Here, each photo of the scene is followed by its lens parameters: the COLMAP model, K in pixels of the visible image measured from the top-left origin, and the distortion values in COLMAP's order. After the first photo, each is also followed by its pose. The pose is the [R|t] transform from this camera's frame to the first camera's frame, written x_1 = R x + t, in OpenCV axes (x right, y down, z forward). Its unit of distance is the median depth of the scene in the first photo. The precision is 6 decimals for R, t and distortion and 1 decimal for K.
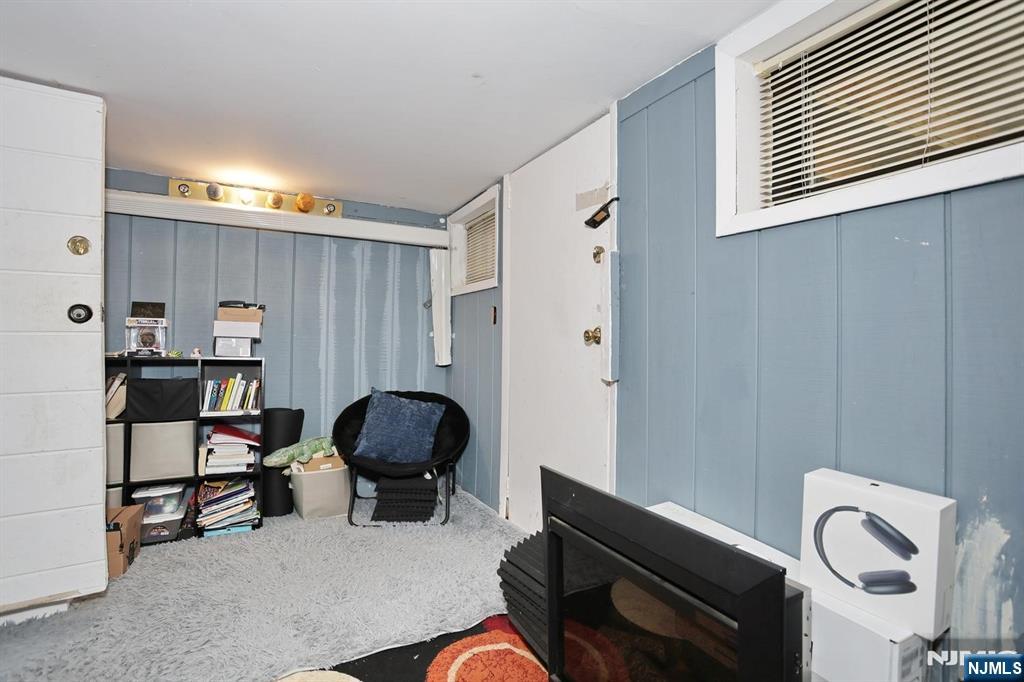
lens RADIAL K [[497.3, 0, 508.8], [0, 497.3, 339.4], [0, 0, 1]] dist [-0.073690, 0.031366]
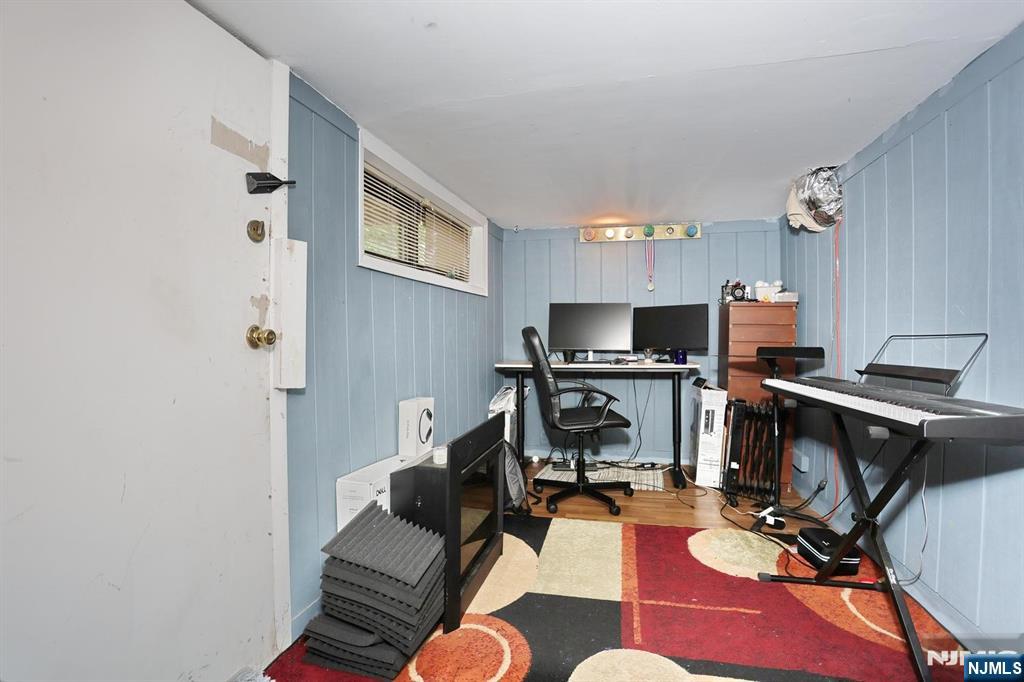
lens RADIAL K [[497.3, 0, 508.8], [0, 497.3, 339.4], [0, 0, 1]] dist [-0.073690, 0.031366]
pose [[-0.756413, -0.009493, 0.654025, -0.643481], [0.005903, 0.999755, 0.021338, -0.020185], [-0.654068, 0.020001, -0.756172, 1.404189]]
